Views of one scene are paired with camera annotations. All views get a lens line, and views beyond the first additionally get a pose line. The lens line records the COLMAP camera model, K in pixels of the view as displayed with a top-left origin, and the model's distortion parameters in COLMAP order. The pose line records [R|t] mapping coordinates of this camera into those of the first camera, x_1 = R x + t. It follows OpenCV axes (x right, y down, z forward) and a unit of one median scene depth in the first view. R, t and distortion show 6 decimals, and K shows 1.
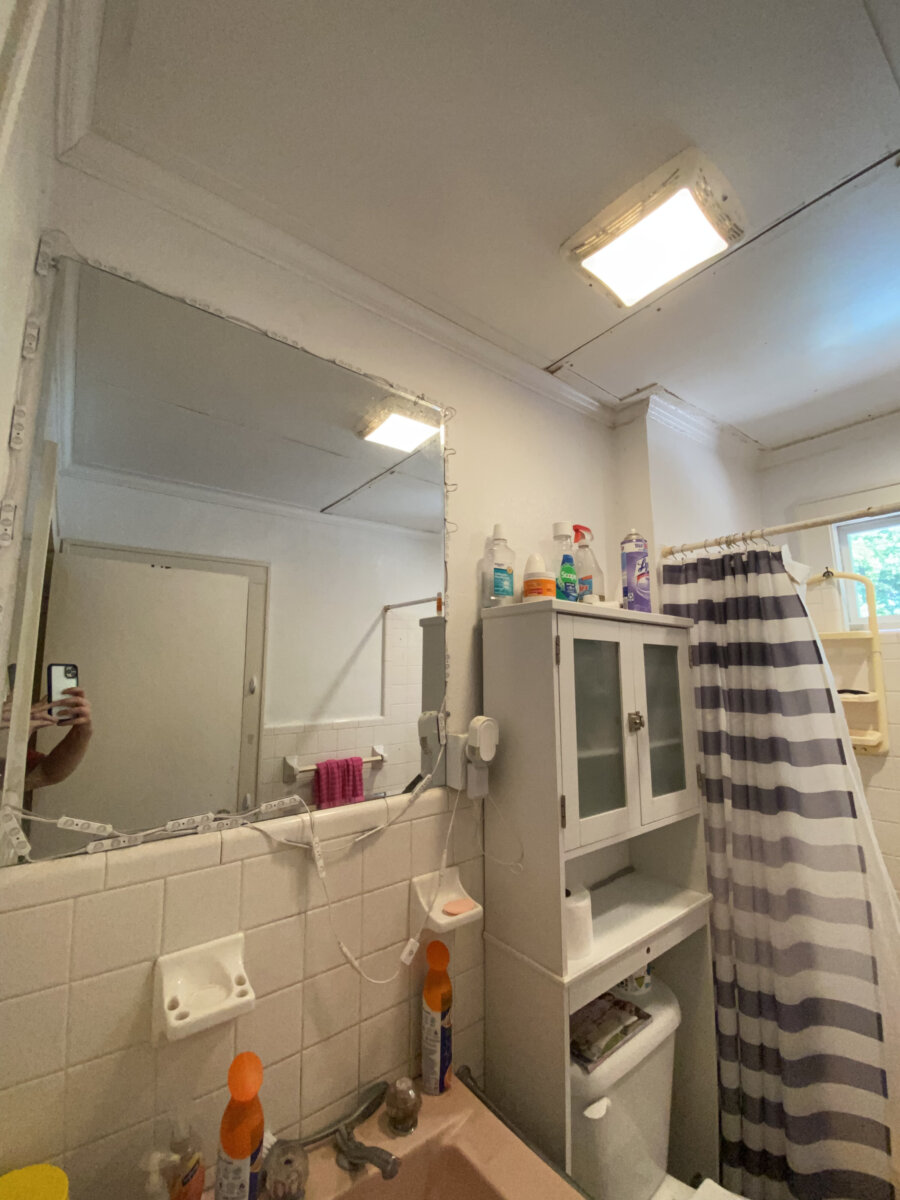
lens RADIAL K [[492.8, 0, 454.0], [0, 492.8, 599.2], [0, 0, 1]] dist [0.018112, -0.019845]
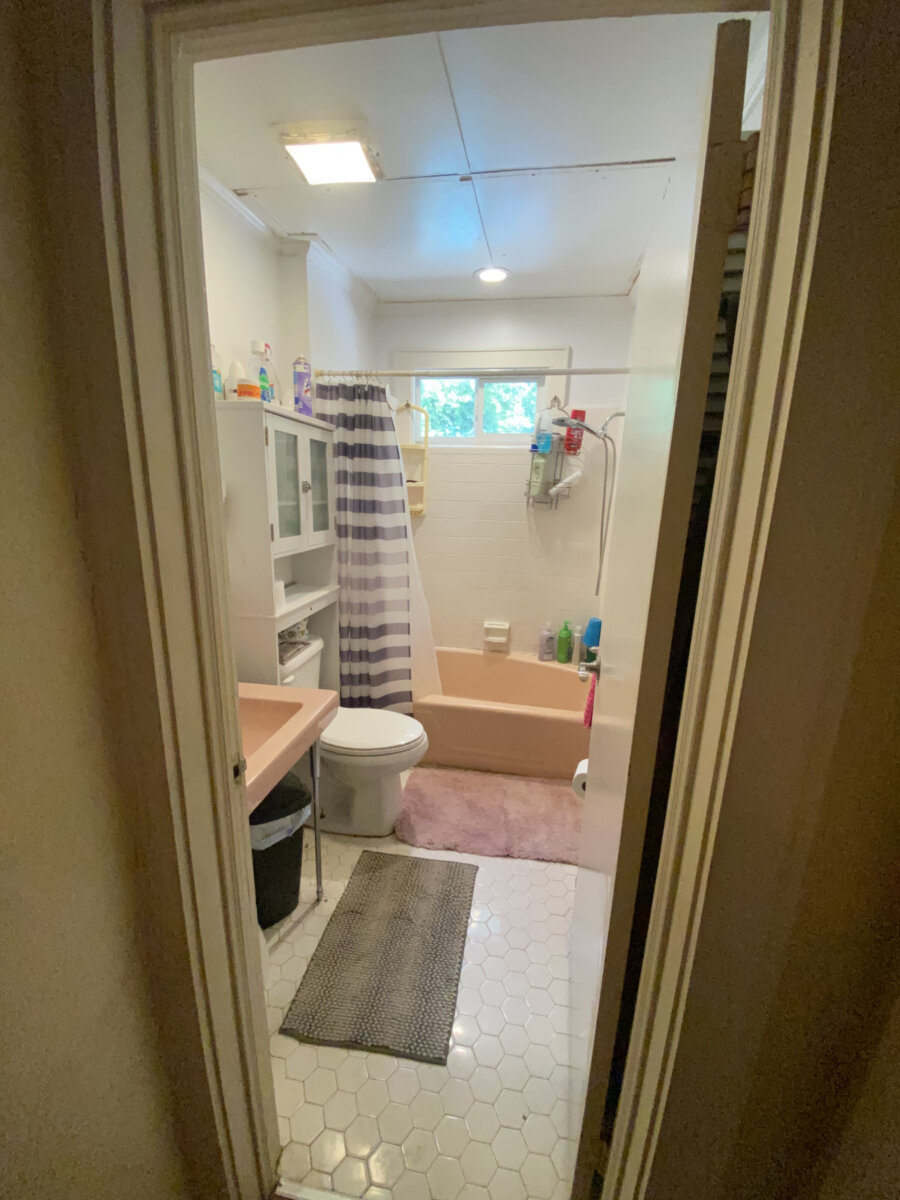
lens RADIAL K [[485.8, 0, 454.5], [0, 485.8, 605.6], [0, 0, 1]] dist [0.050014, -0.033288]
pose [[0.735186, -0.137478, 0.663778, -0.372070], [-0.128431, 0.933233, 0.335533, 0.003380], [-0.665588, -0.331929, 0.668443, -0.511782]]
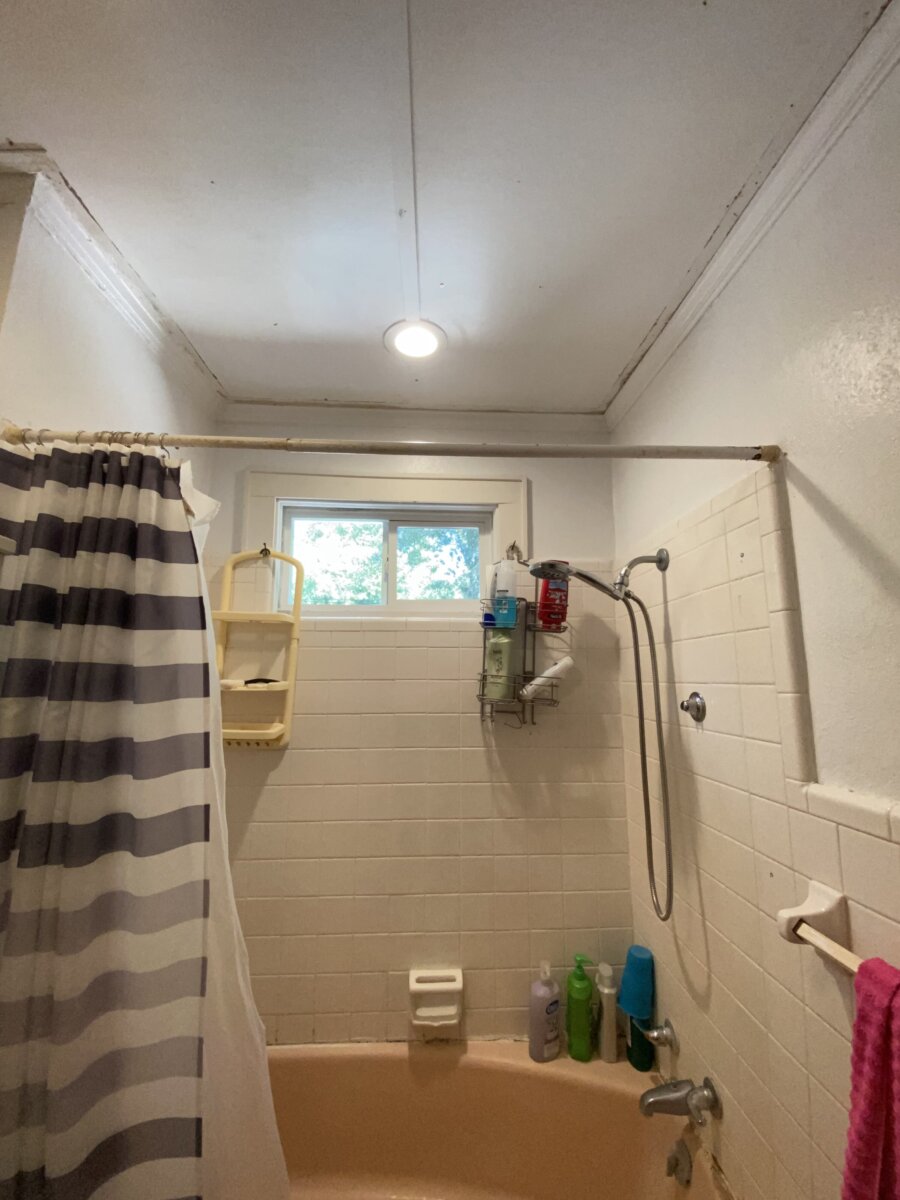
lens RADIAL K [[492.8, 0, 454.0], [0, 492.8, 599.2], [0, 0, 1]] dist [0.018112, -0.019845]
pose [[0.577140, 0.139572, 0.804630, 0.349938], [-0.125829, 0.988719, -0.081250, 0.095464], [-0.806893, -0.054353, 0.588191, 0.270143]]
